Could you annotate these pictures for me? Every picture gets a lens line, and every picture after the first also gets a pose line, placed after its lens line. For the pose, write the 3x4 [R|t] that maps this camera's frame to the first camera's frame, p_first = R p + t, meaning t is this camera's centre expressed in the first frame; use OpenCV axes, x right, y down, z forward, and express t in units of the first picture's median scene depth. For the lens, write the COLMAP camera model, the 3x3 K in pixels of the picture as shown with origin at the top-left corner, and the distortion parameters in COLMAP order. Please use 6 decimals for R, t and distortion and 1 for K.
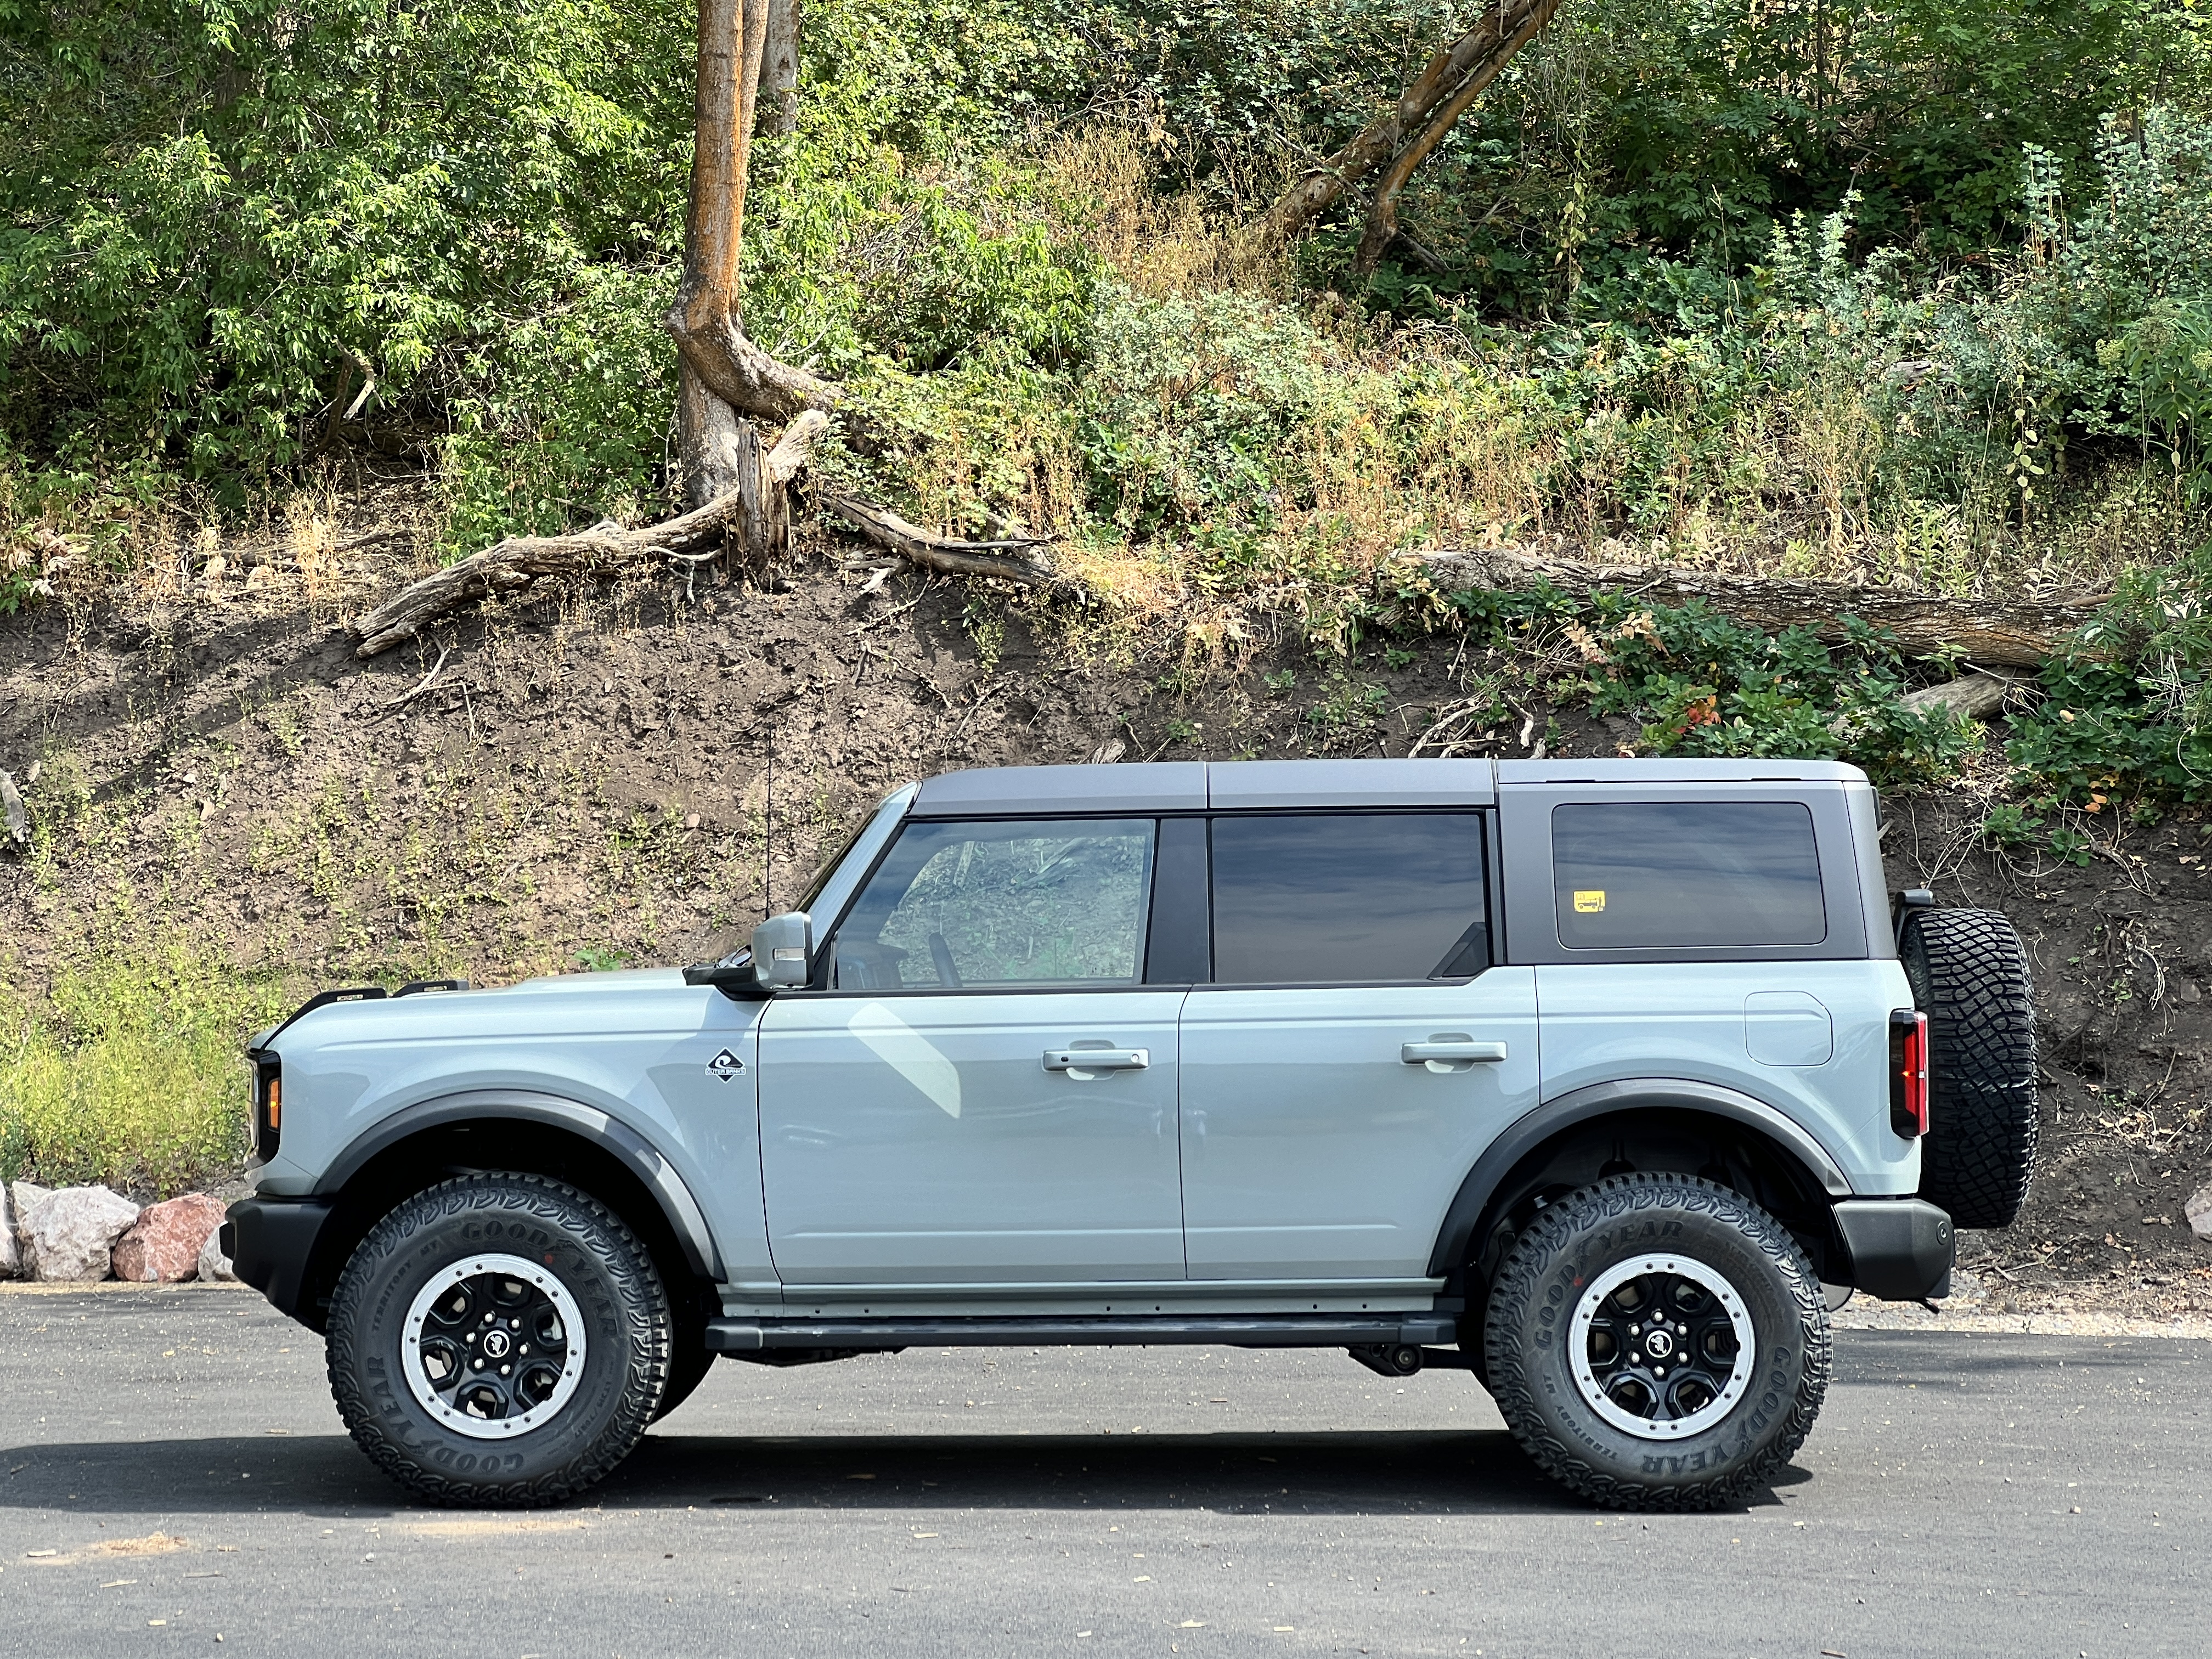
lens RADIAL K [[5081.5, 0, 1100.4], [0, 5081.5, 821.2], [0, 0, 1]] dist [0.211085, 0.000000]
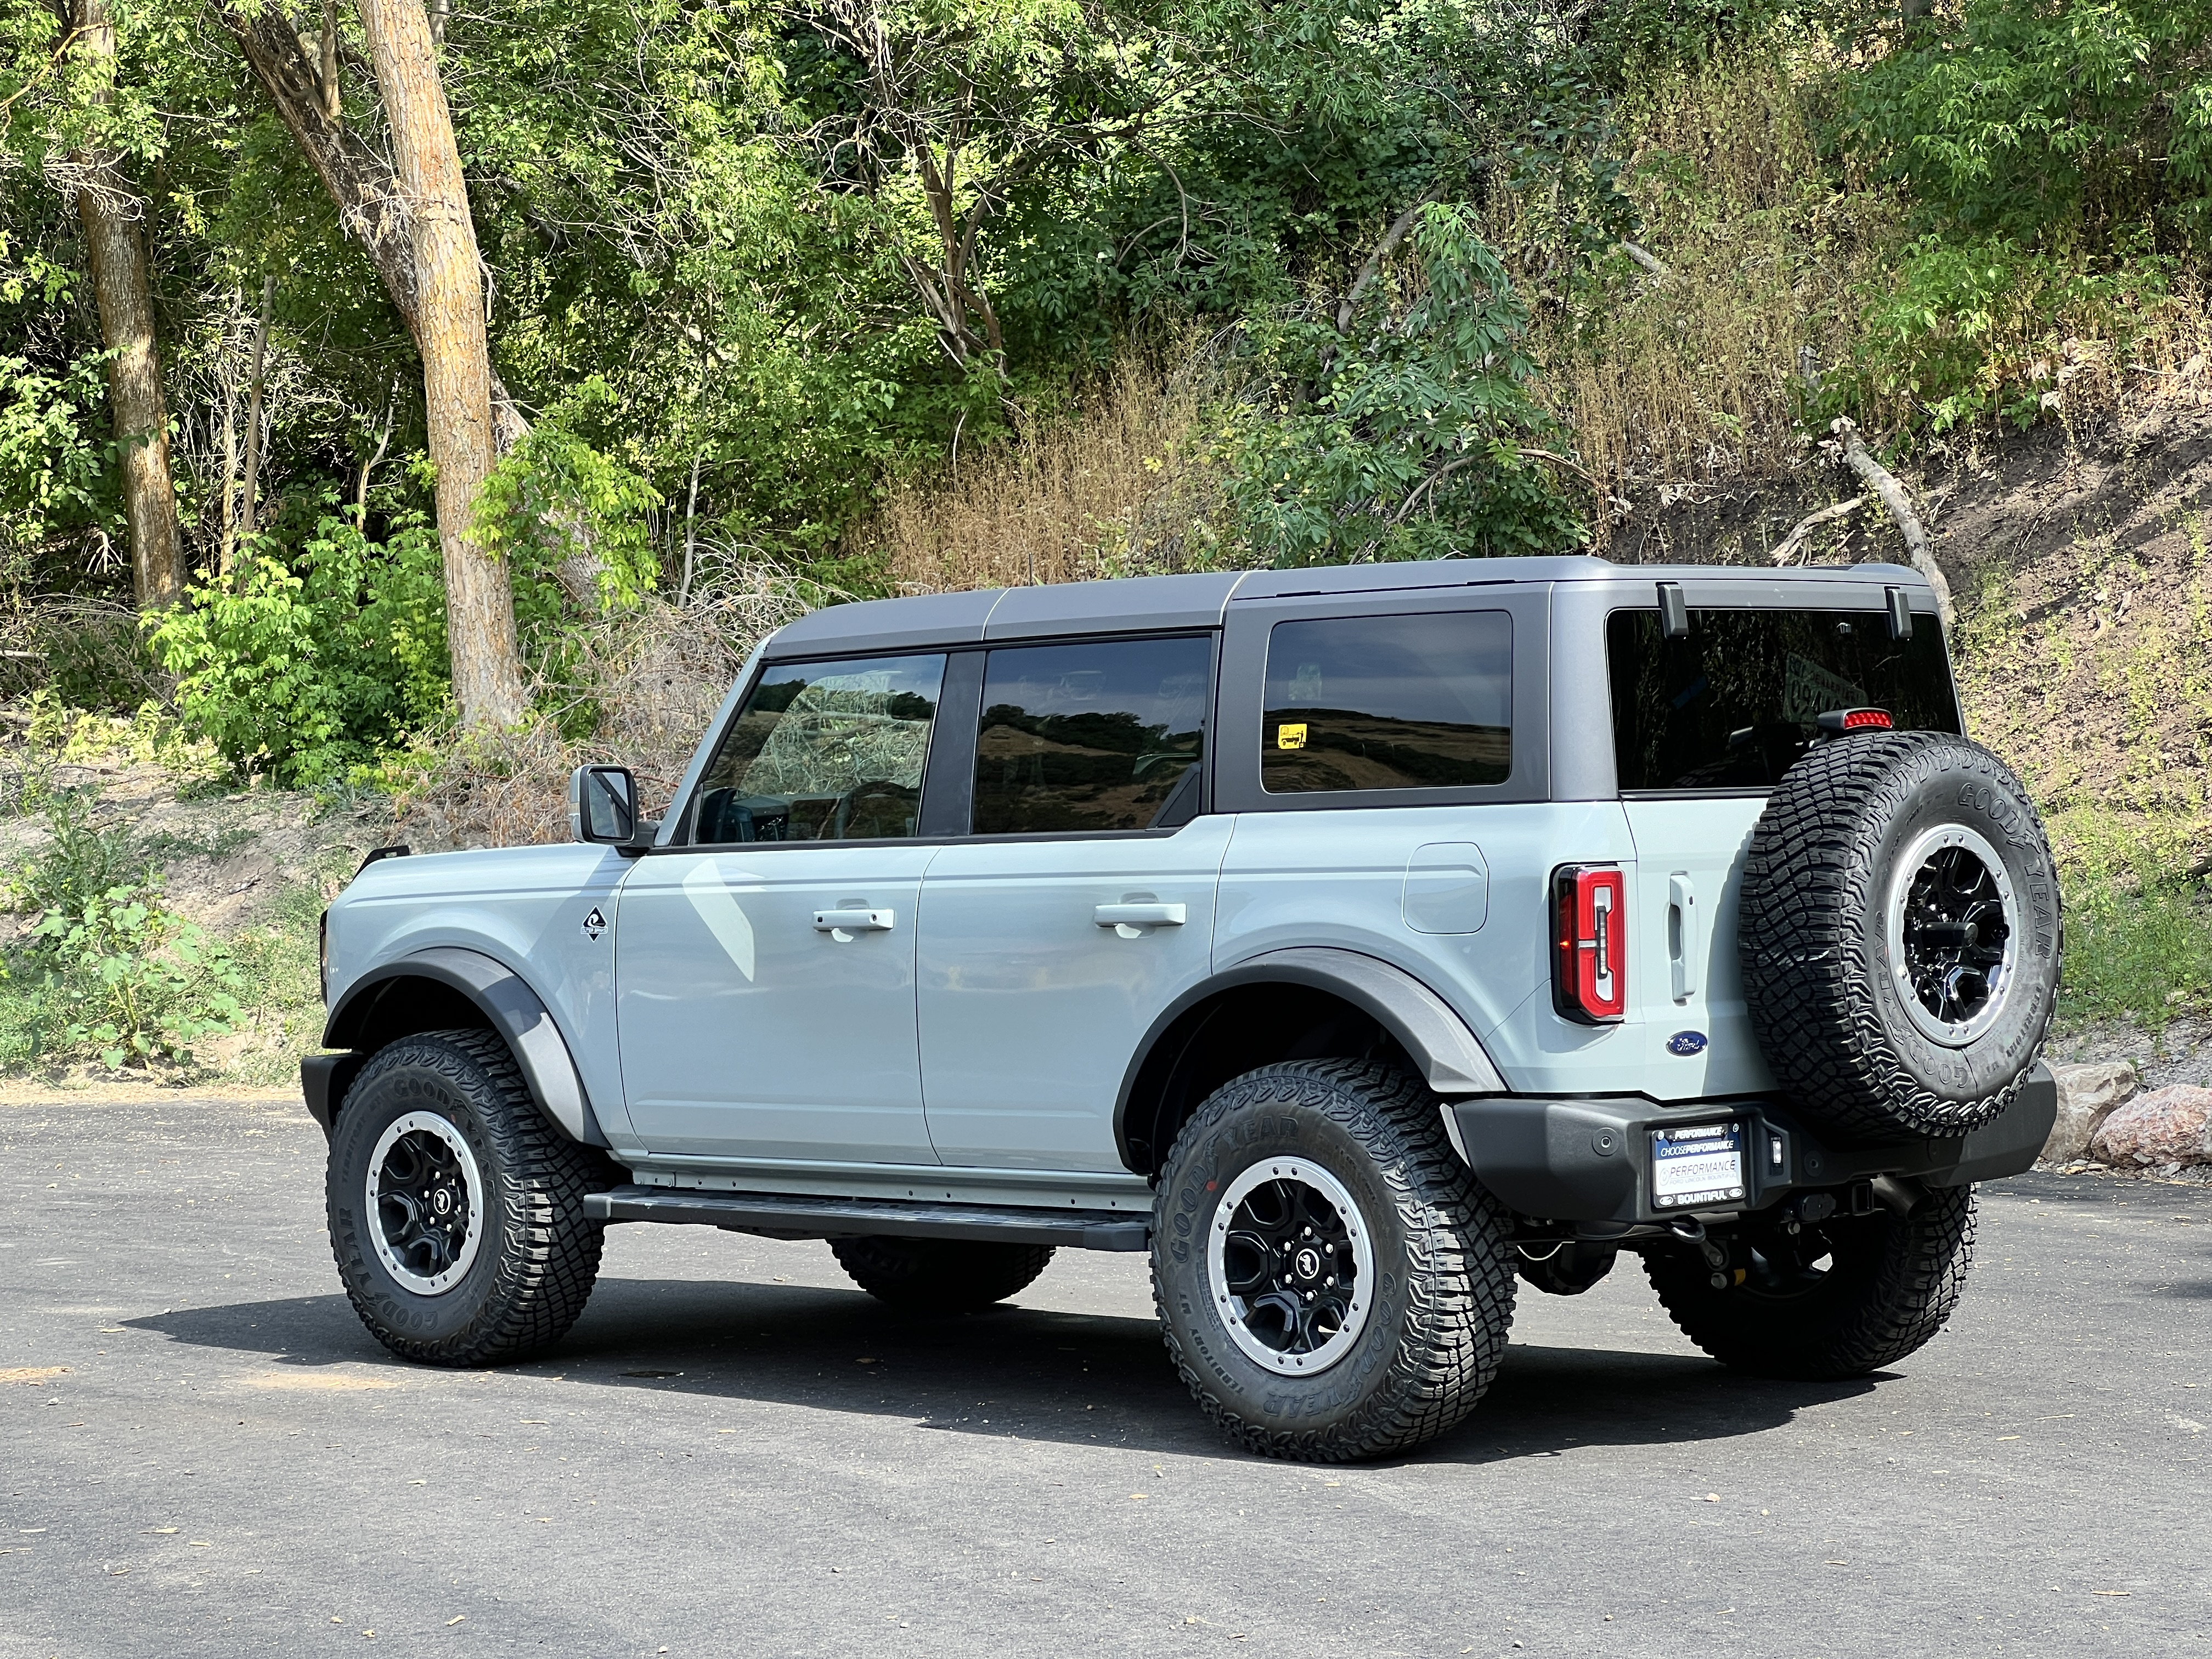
lens RADIAL K [[5081.5, 0, 1101.3], [0, 5081.5, 840.2], [0, 0, 1]] dist [0.211085, 0.000000]
pose [[0.721382, -0.004236, -0.692524, 0.660521], [0.032345, 0.999096, 0.027582, 0.008727], [0.691782, -0.042297, 0.720867, 0.374412]]
